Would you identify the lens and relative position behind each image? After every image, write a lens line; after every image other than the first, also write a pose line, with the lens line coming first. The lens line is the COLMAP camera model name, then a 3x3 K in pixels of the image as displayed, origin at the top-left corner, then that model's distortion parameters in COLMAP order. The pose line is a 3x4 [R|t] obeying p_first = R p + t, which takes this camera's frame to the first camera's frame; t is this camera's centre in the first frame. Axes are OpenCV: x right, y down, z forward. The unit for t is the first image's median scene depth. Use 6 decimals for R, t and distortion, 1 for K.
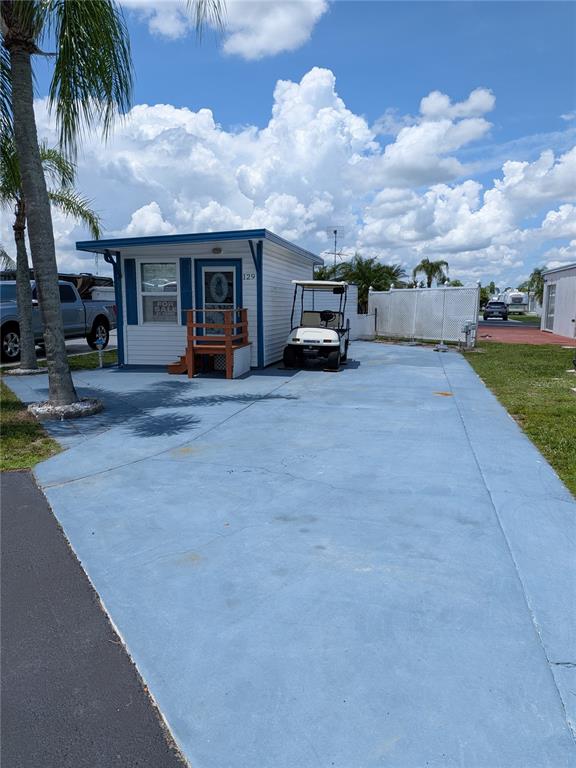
lens RADIAL K [[558.2, 0, 282.3], [0, 558.2, 381.1], [0, 0, 1]] dist [0.058079, -0.054670]
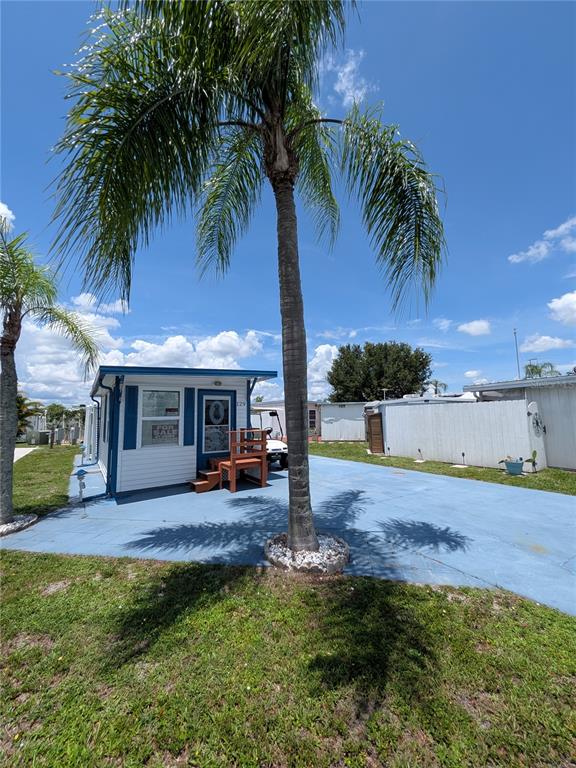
lens RADIAL K [[311.9, 0, 291.5], [0, 311.9, 383.8], [0, 0, 1]] dist [0.004375, -0.001138]
pose [[0.682937, 0.064575, 0.727617, -0.484768], [0.120204, 0.972572, -0.199137, -0.068736], [-0.720519, 0.223460, 0.656443, 0.398840]]
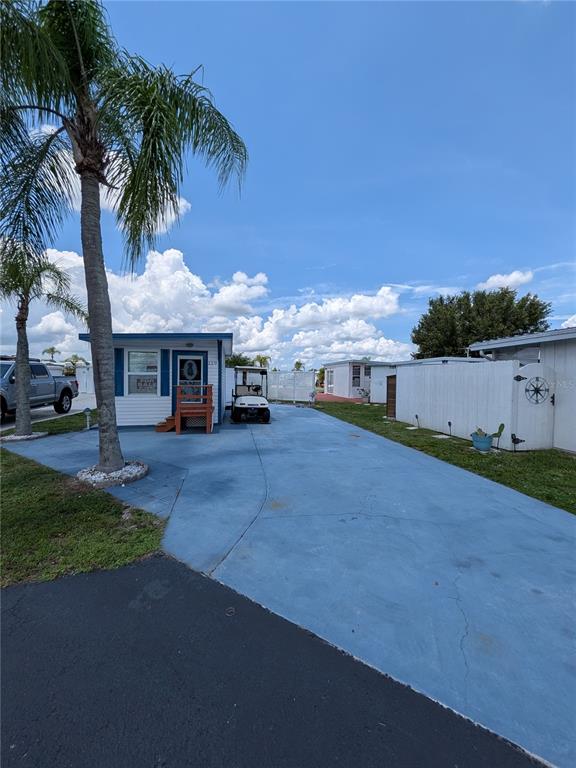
lens RADIAL K [[311.9, 0, 290.3], [0, 311.9, 384.3], [0, 0, 1]] dist [0.004375, -0.001138]
pose [[0.913189, 0.000015, 0.407537, -0.198158], [0.047665, 0.993133, -0.106841, -0.029491], [-0.404740, 0.116991, 0.906917, 0.155421]]
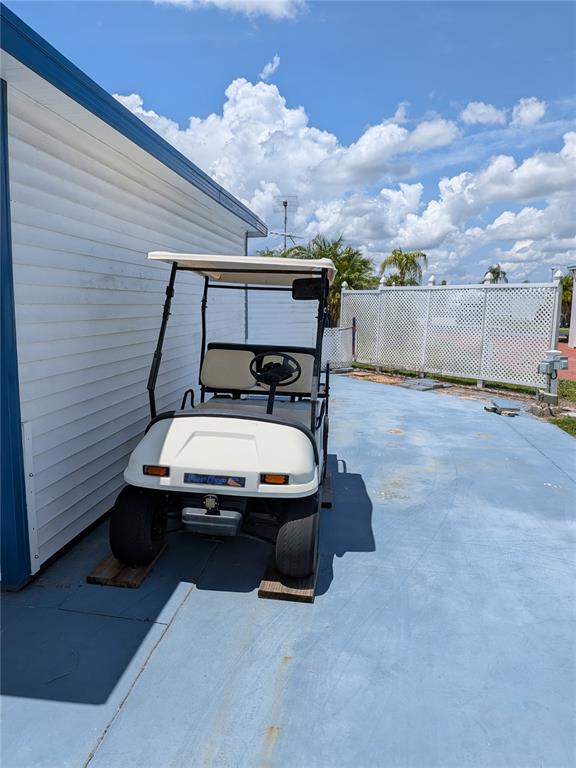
lens RADIAL K [[558.2, 0, 280.3], [0, 558.2, 377.8], [0, 0, 1]] dist [0.058079, -0.054670]
pose [[0.995935, -0.002373, 0.090043, 0.057125], [0.002376, 0.999997, 0.000070, -0.114158], [-0.090043, 0.000144, 0.995938, 0.702671]]
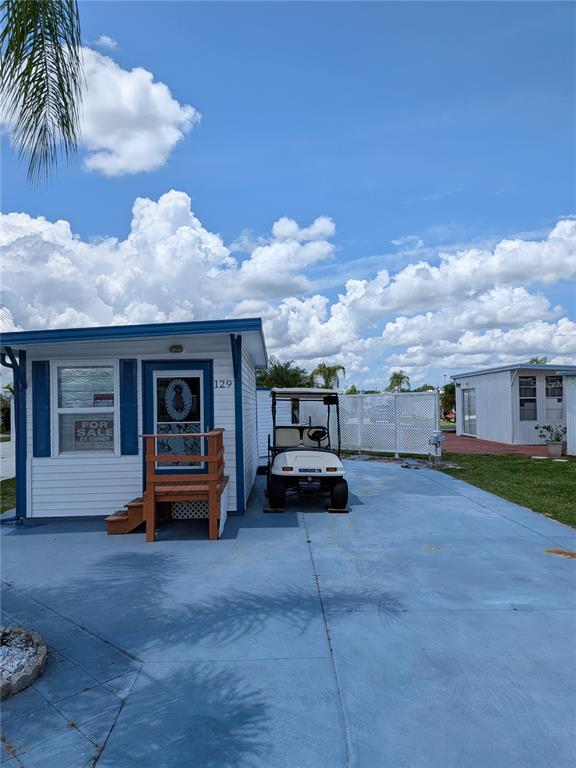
lens RADIAL K [[558.2, 0, 268.3], [0, 558.2, 394.0], [0, 0, 1]] dist [0.058079, -0.054670]
pose [[0.975837, -0.015786, 0.217929, -0.149437], [0.050720, 0.986509, -0.155651, -0.056760], [-0.212532, 0.162943, 0.963473, 0.286237]]
